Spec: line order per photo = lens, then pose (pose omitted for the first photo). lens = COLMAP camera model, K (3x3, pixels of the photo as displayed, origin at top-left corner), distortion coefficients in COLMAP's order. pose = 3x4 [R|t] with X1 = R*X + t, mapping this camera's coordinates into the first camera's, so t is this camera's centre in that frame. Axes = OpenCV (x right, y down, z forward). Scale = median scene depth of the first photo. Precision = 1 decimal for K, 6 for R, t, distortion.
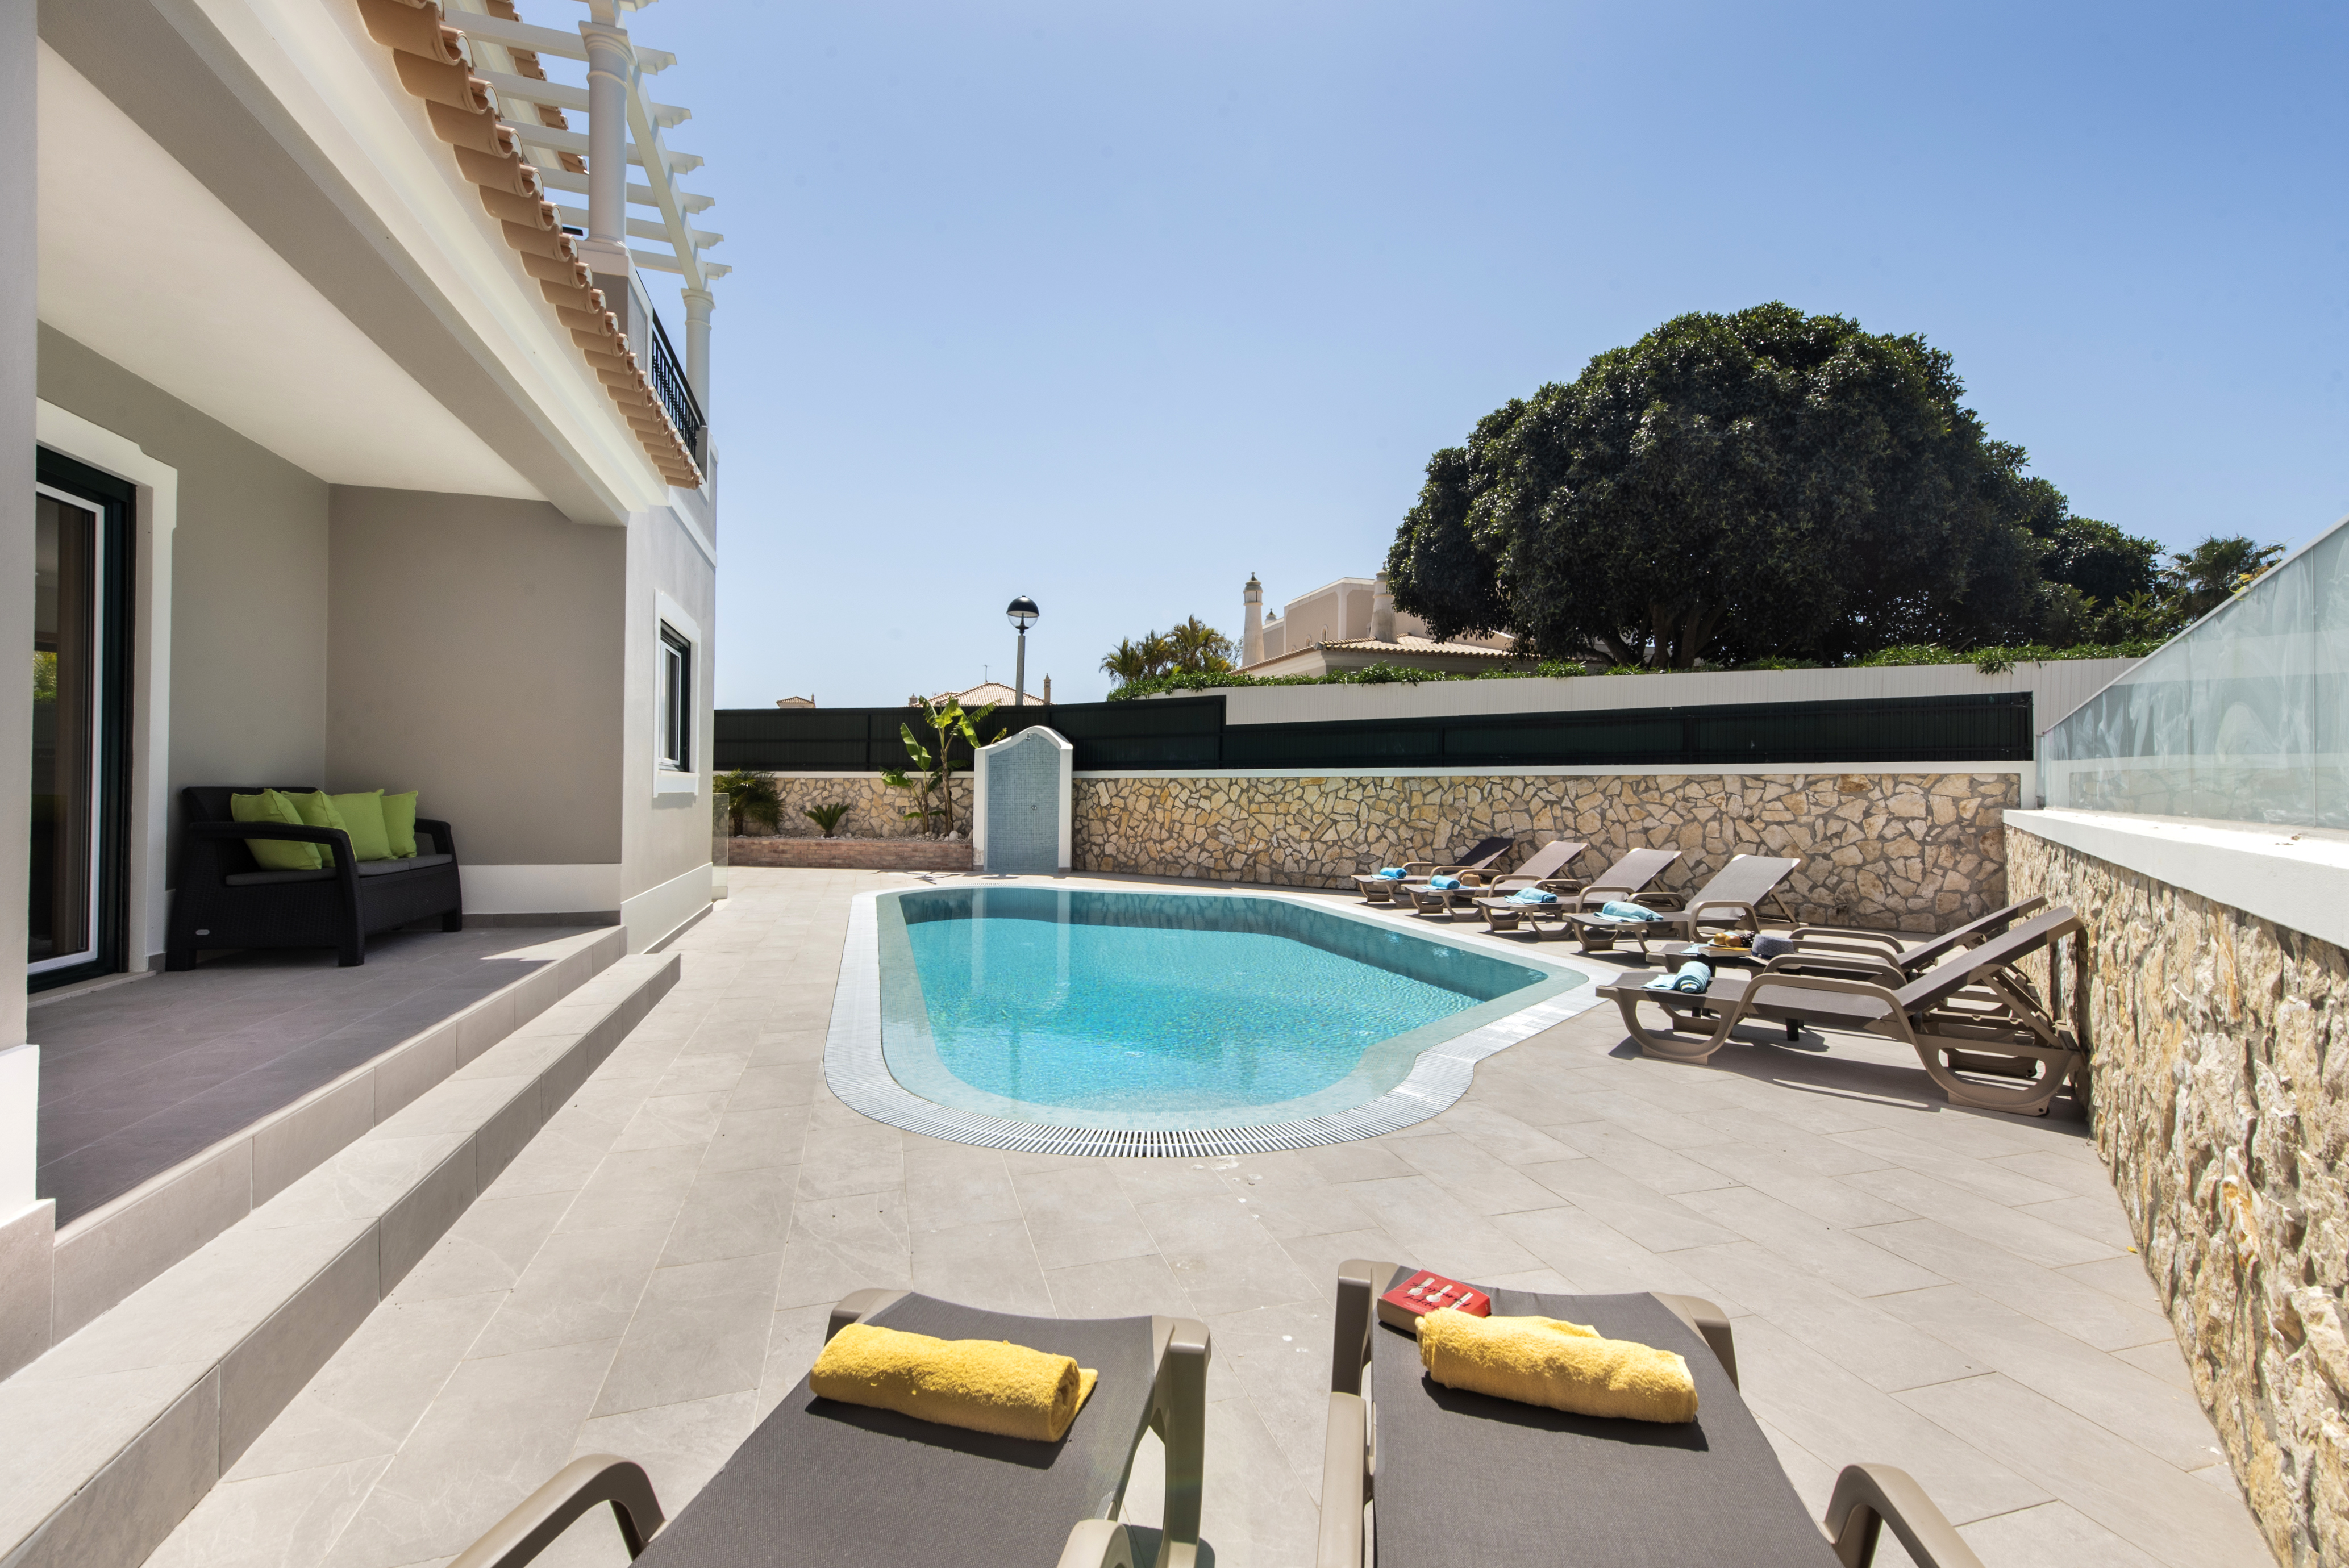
lens RADIAL K [[1001.8, 0, 1176.7], [0, 1001.8, 771.2], [0, 0, 1]] dist [0.012382, 0.000334]
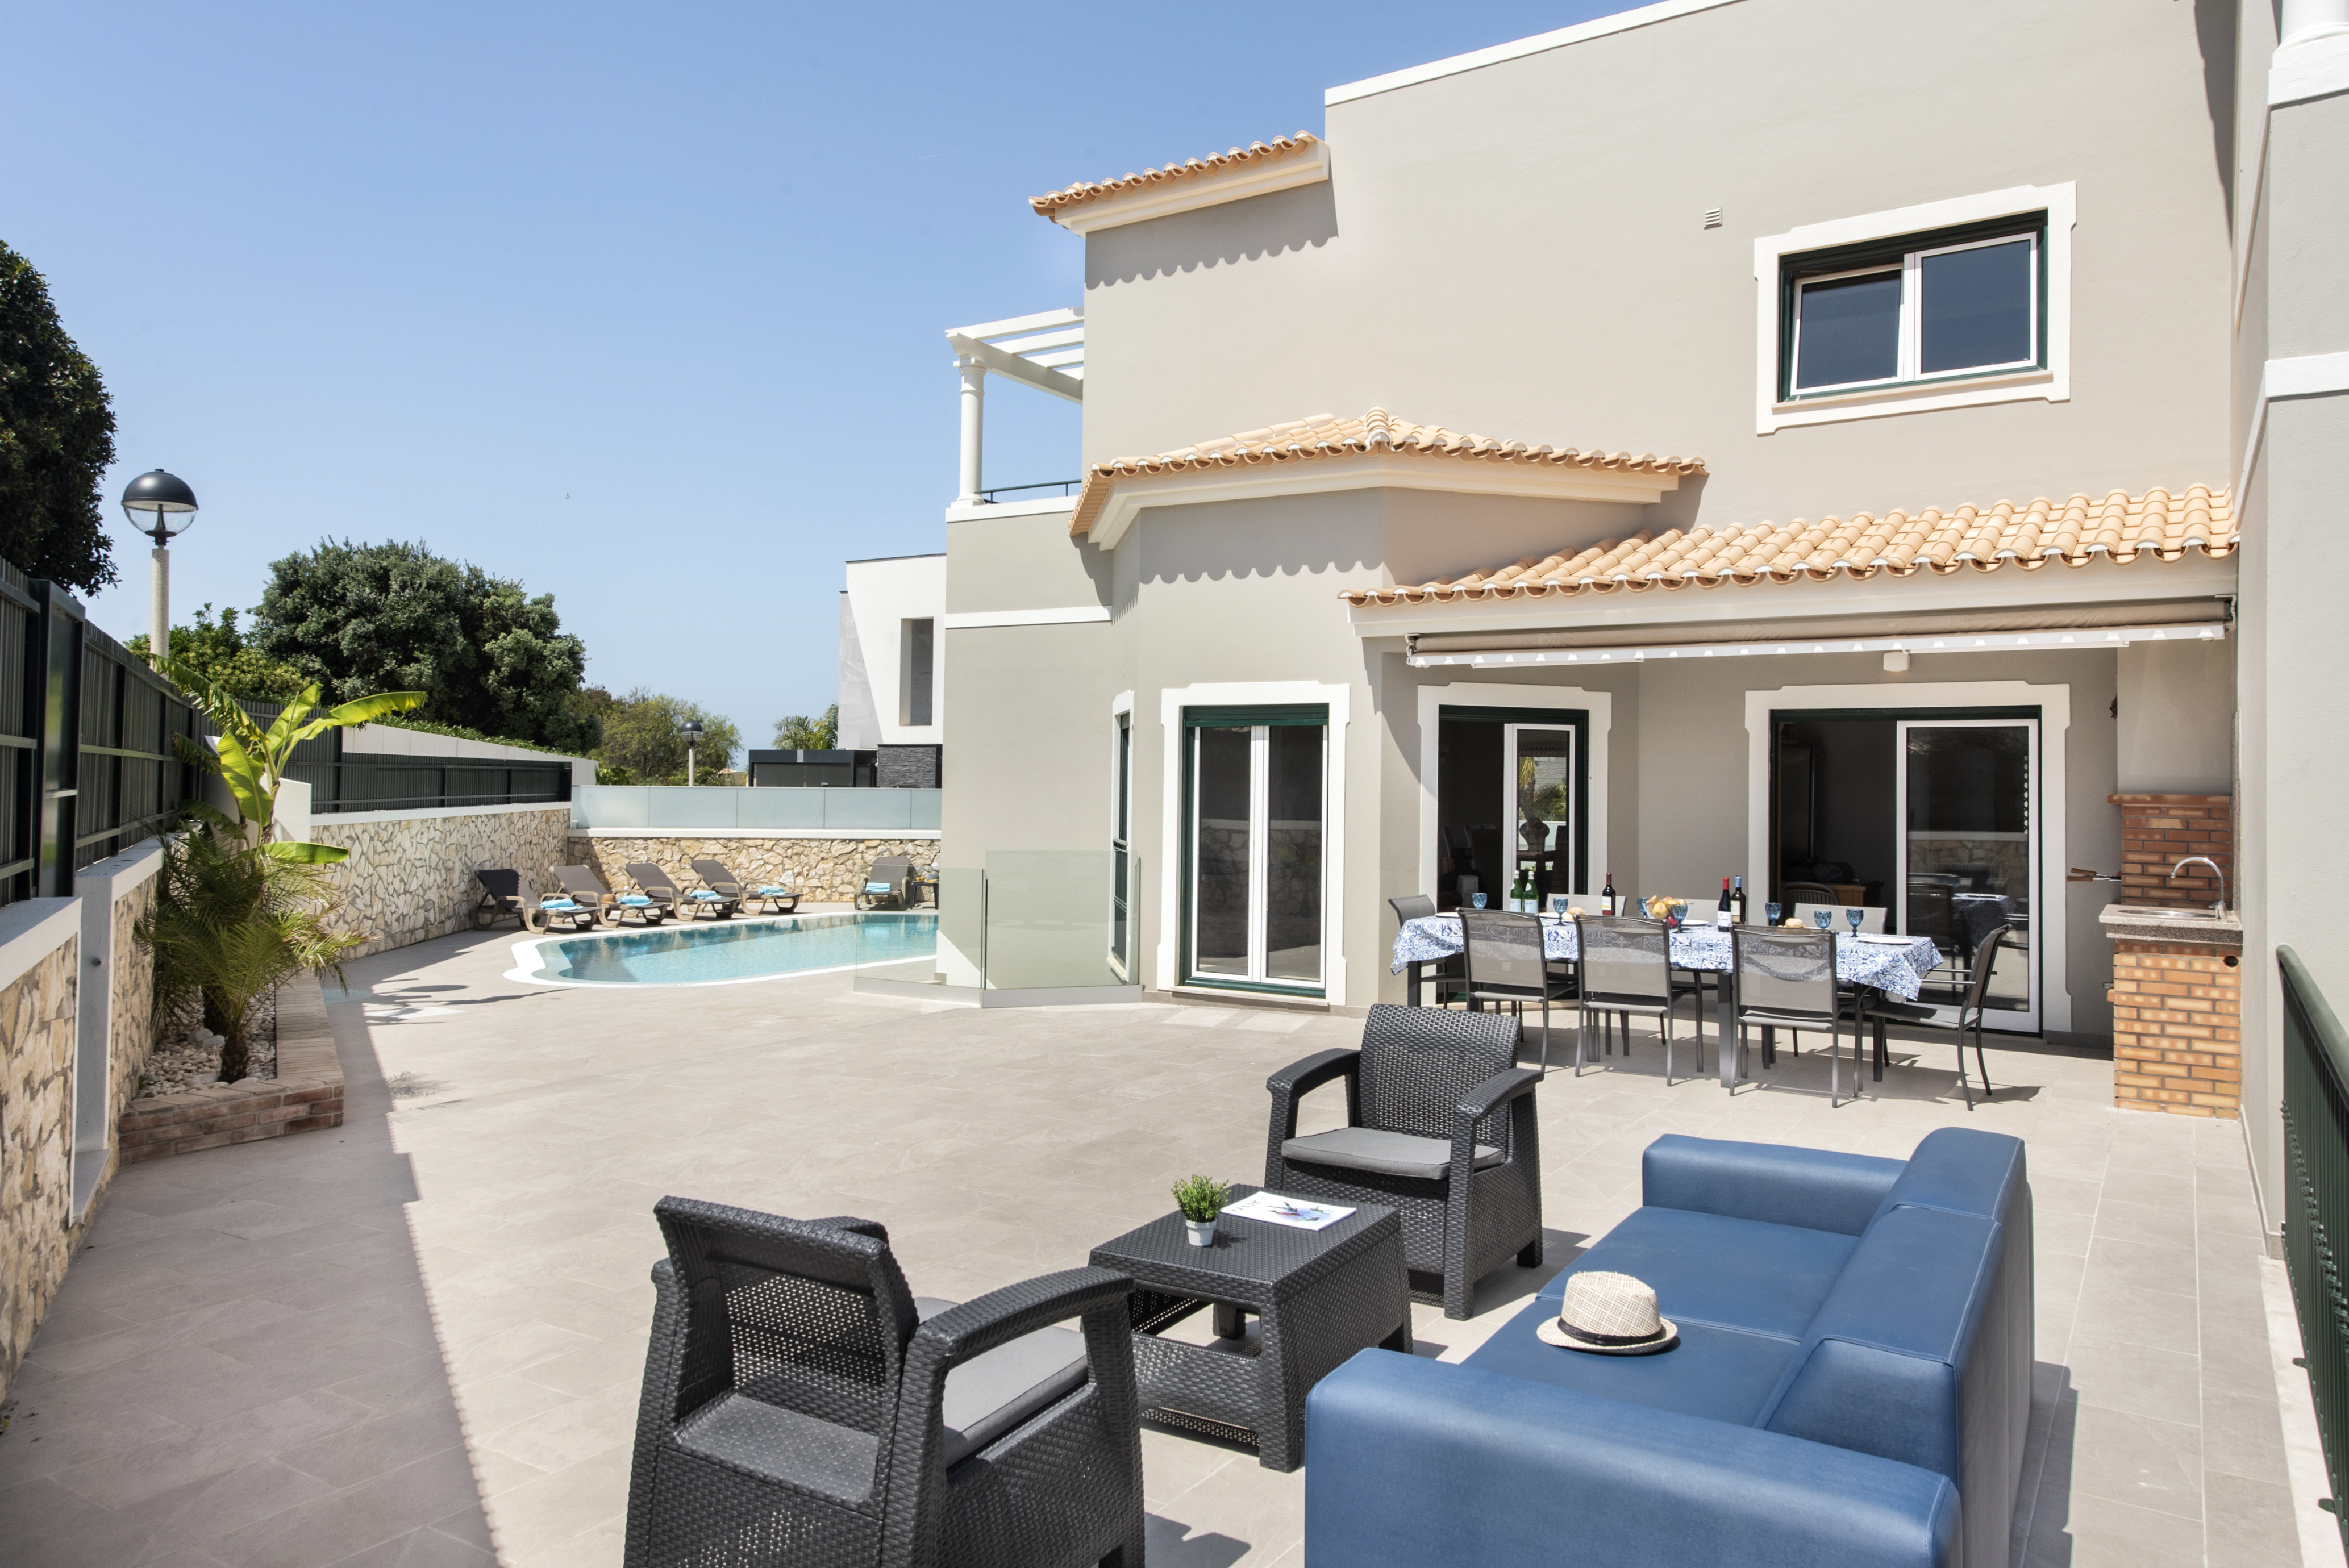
lens RADIAL K [[1585.0, 0, 1137.1], [0, 1585.0, 746.0], [0, 0, 1]] dist [0.079743, -0.020300]
pose [[-0.638882, 0.005771, 0.769283, -1.366586], [-0.027738, 0.999149, -0.030532, -0.034289], [-0.768805, -0.040845, -0.638178, 1.410689]]
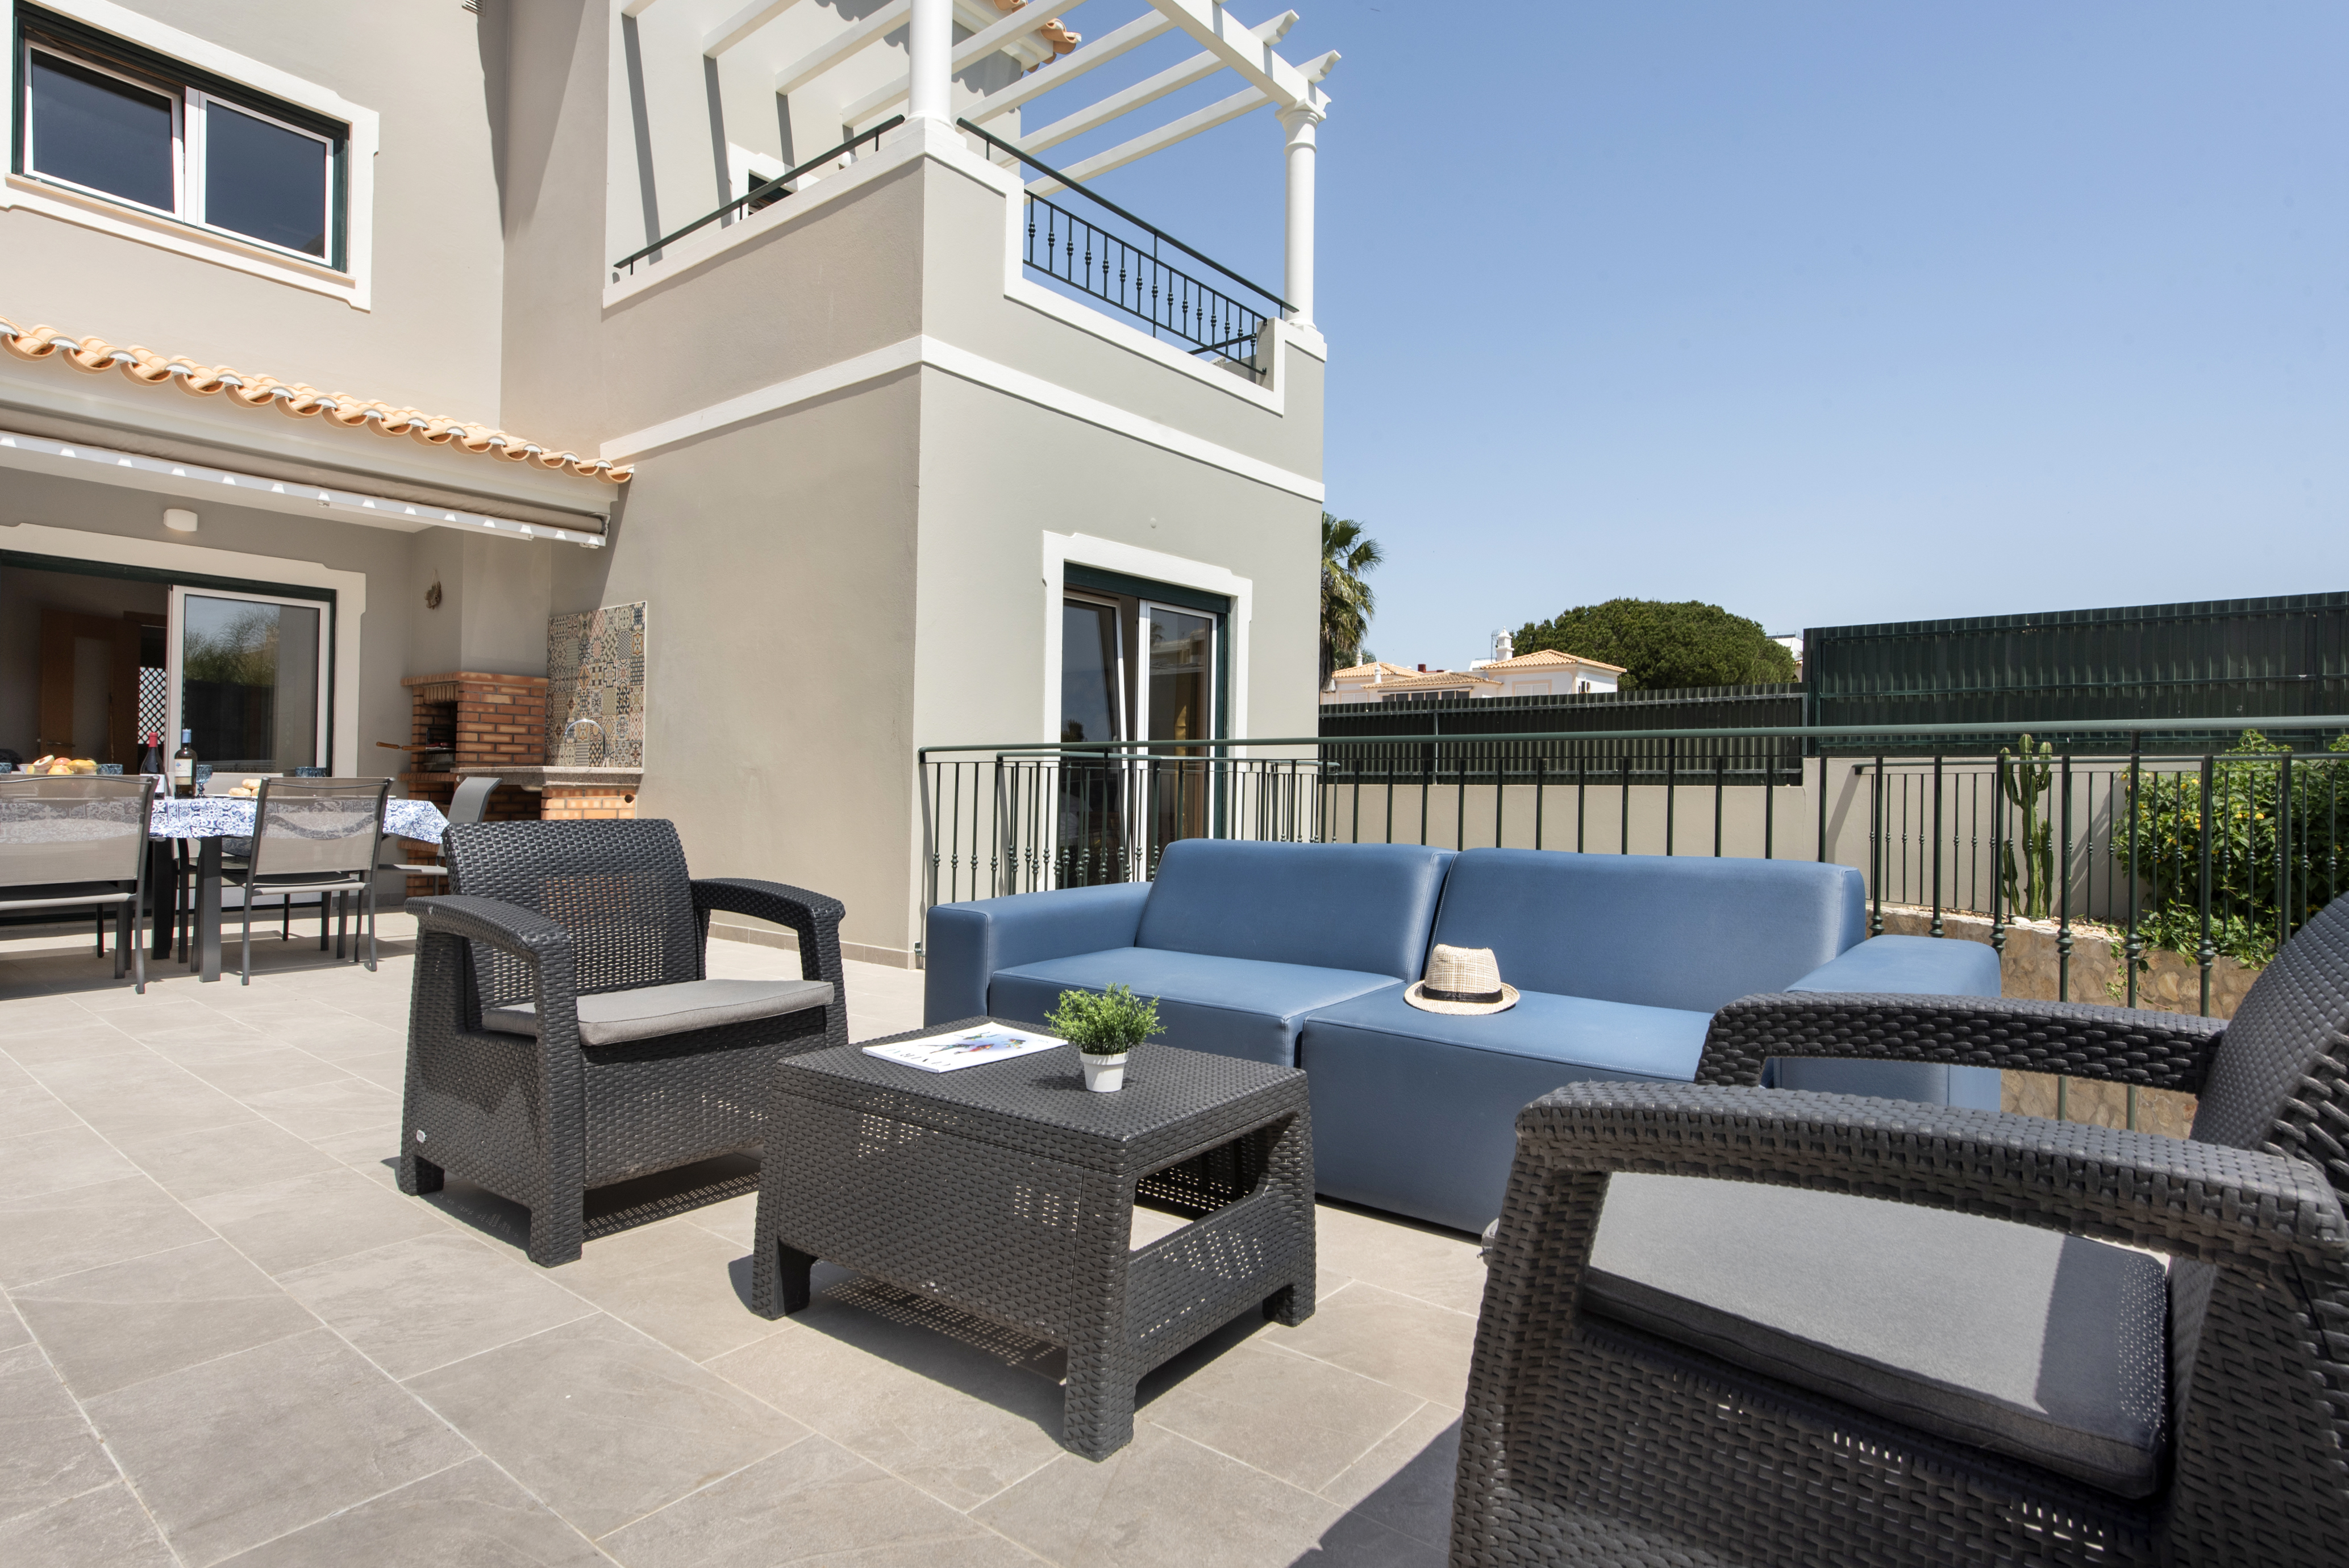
lens RADIAL K [[1203.9, 0, 1163.7], [0, 1203.9, 763.2], [0, 0, 1]] dist [0.015752, -0.001758]
pose [[-0.826708, -0.025645, -0.562047, -1.048112], [-0.006060, 0.999309, -0.036683, 0.018142], [0.562599, -0.026920, -0.826291, 1.321567]]
